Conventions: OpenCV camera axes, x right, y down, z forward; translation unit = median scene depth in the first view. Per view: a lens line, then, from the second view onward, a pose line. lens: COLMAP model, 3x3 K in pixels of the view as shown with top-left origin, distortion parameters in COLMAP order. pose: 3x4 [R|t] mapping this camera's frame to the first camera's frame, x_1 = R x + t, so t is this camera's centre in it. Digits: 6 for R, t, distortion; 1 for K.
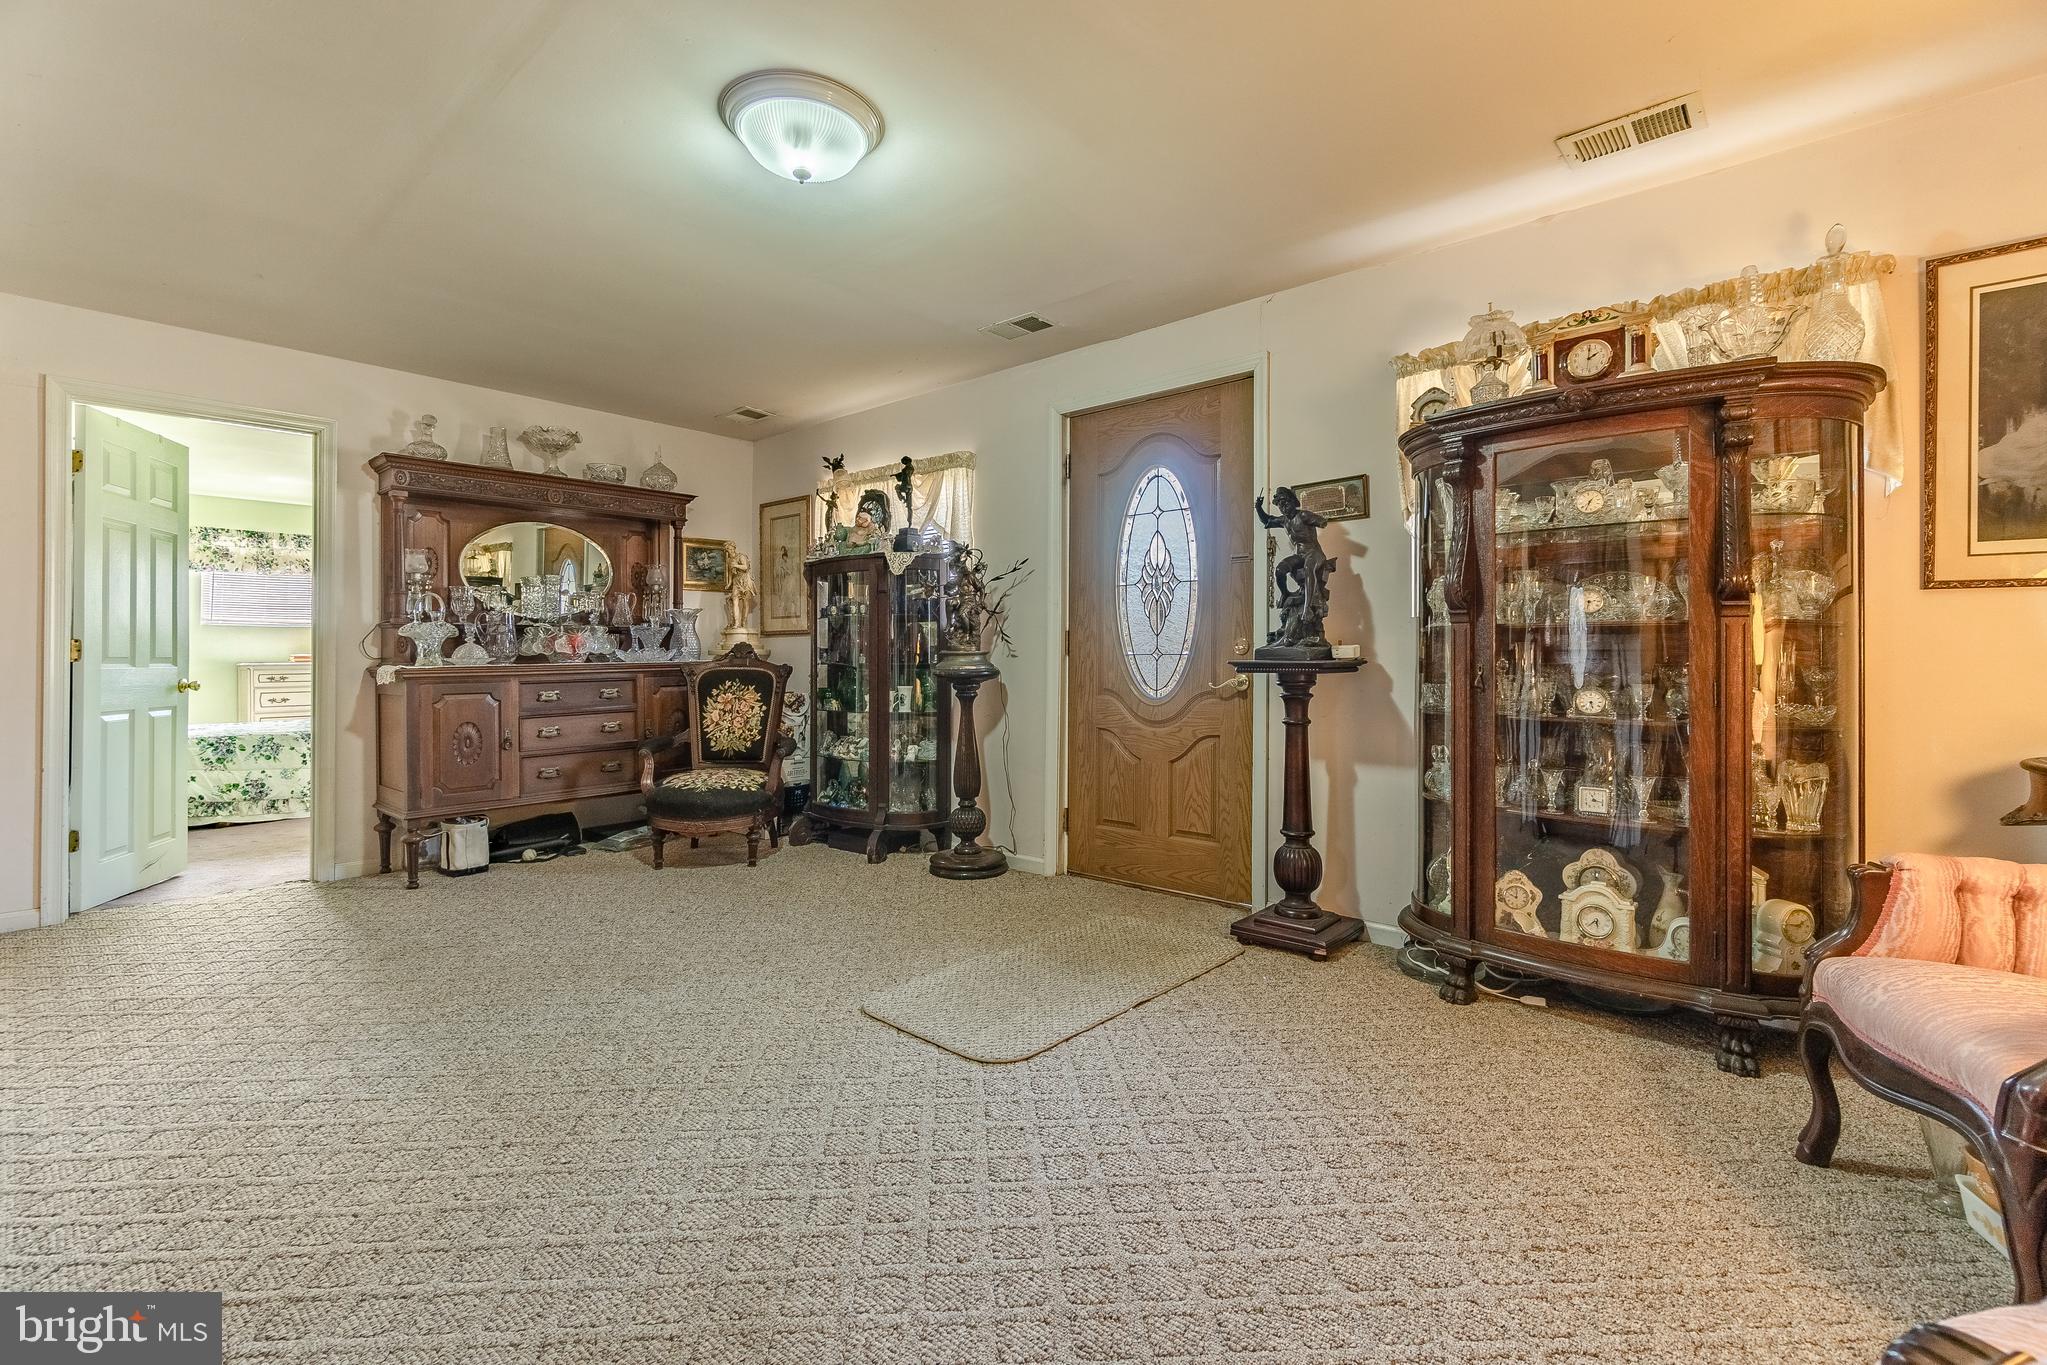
lens RADIAL K [[902.2, 0, 1026.2], [0, 902.2, 652.8], [0, 0, 1]] dist [-0.000276, 0.000149]
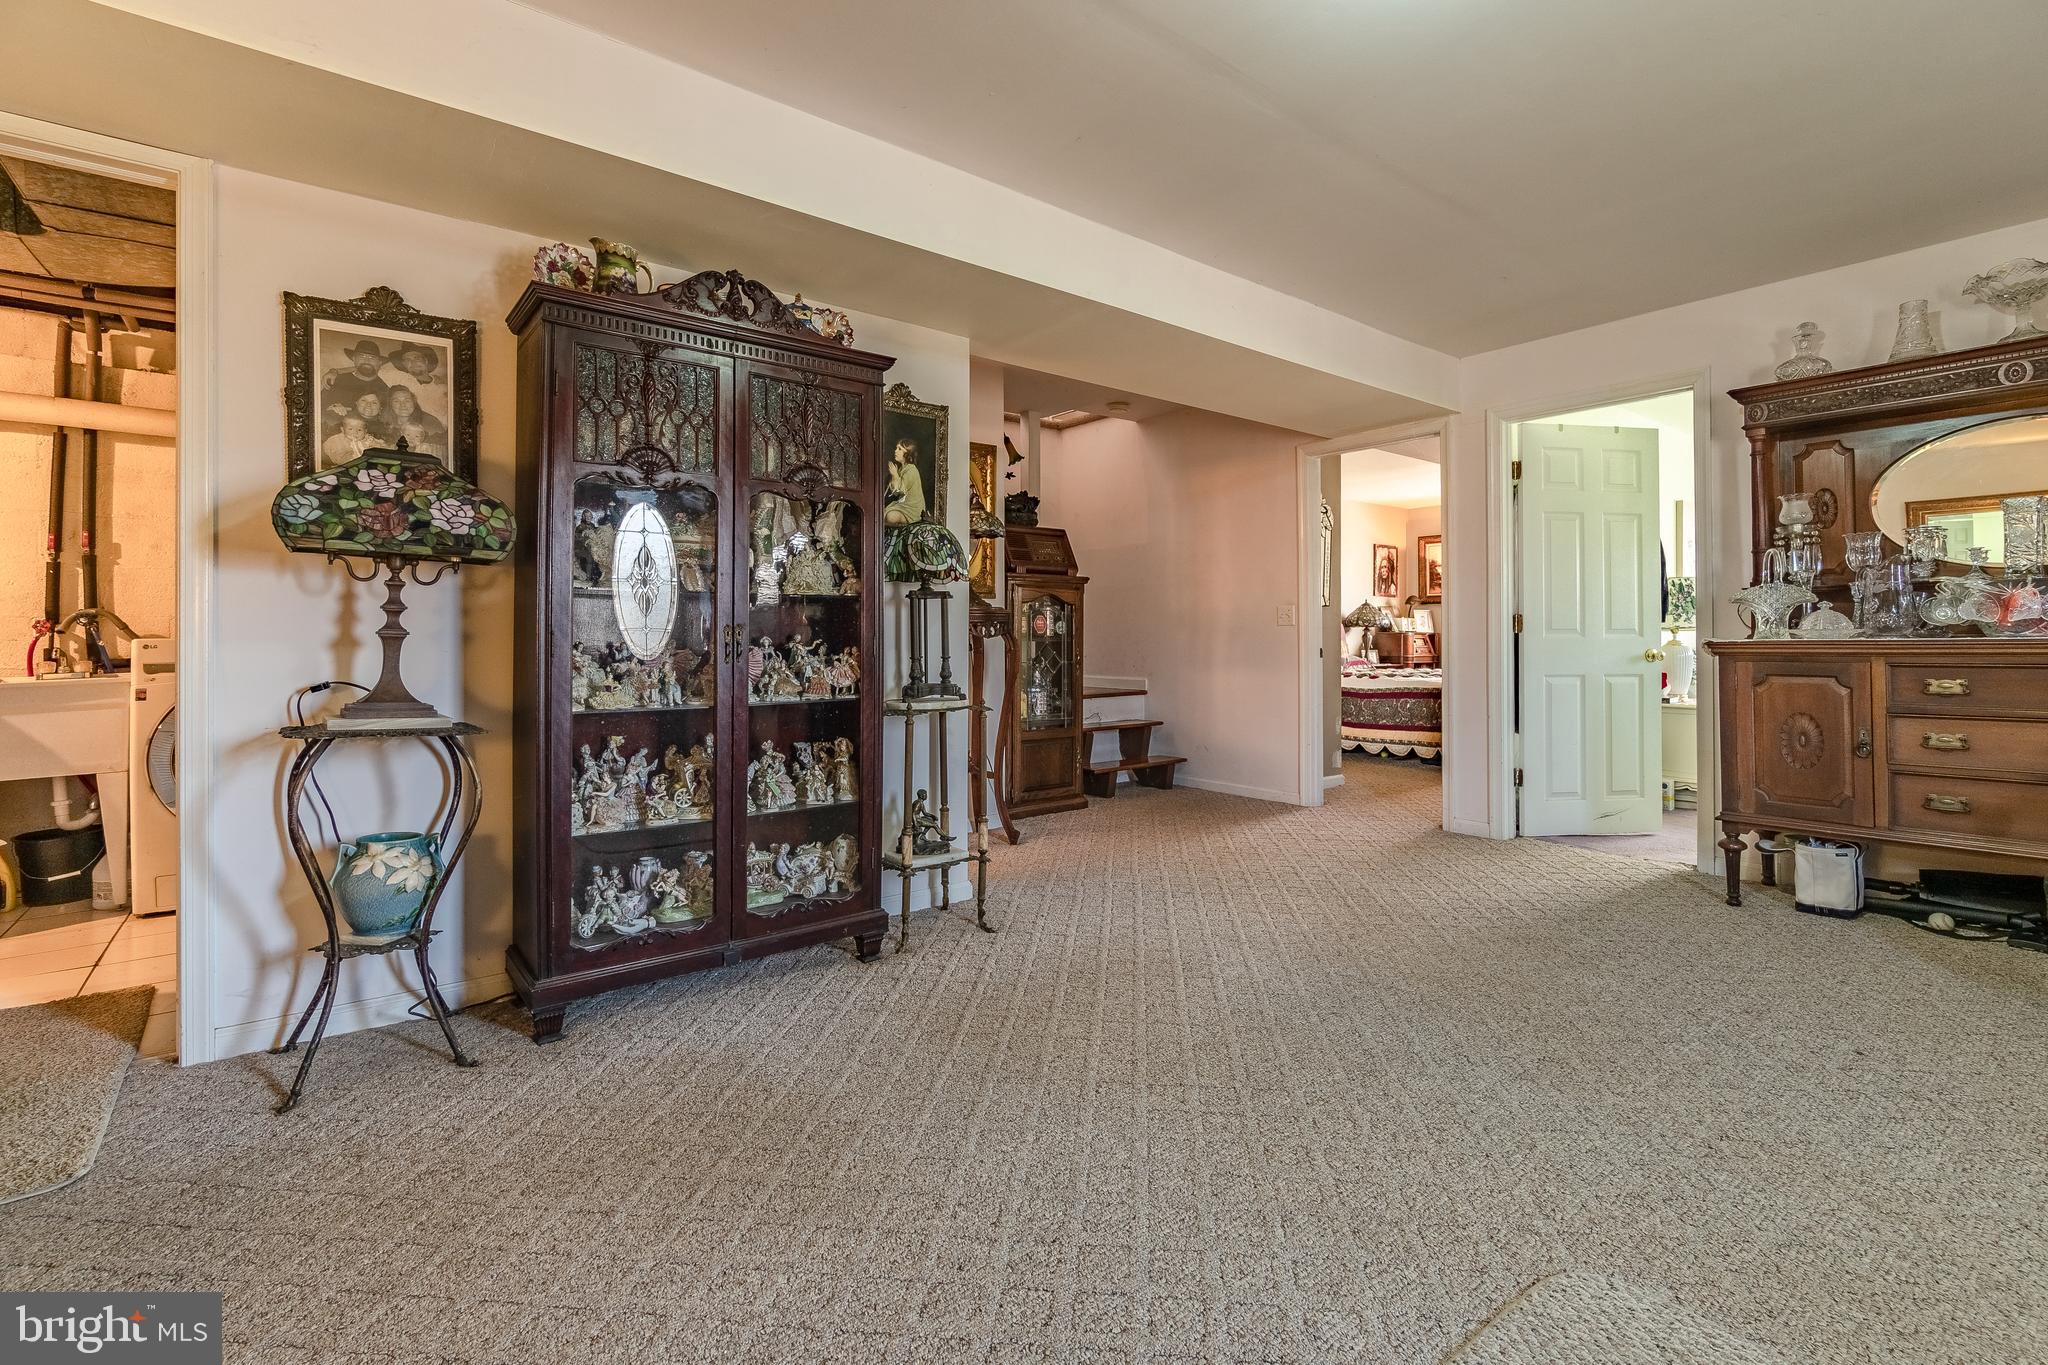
lens RADIAL K [[921.0, 0, 1026.8], [0, 921.0, 628.5], [0, 0, 1]] dist [-0.000853, -0.000040]
pose [[-0.177872, -0.003527, -0.984047, 0.262846], [0.007557, 0.999959, -0.004950, 0.003933], [0.984025, -0.008317, -0.177838, 0.485583]]
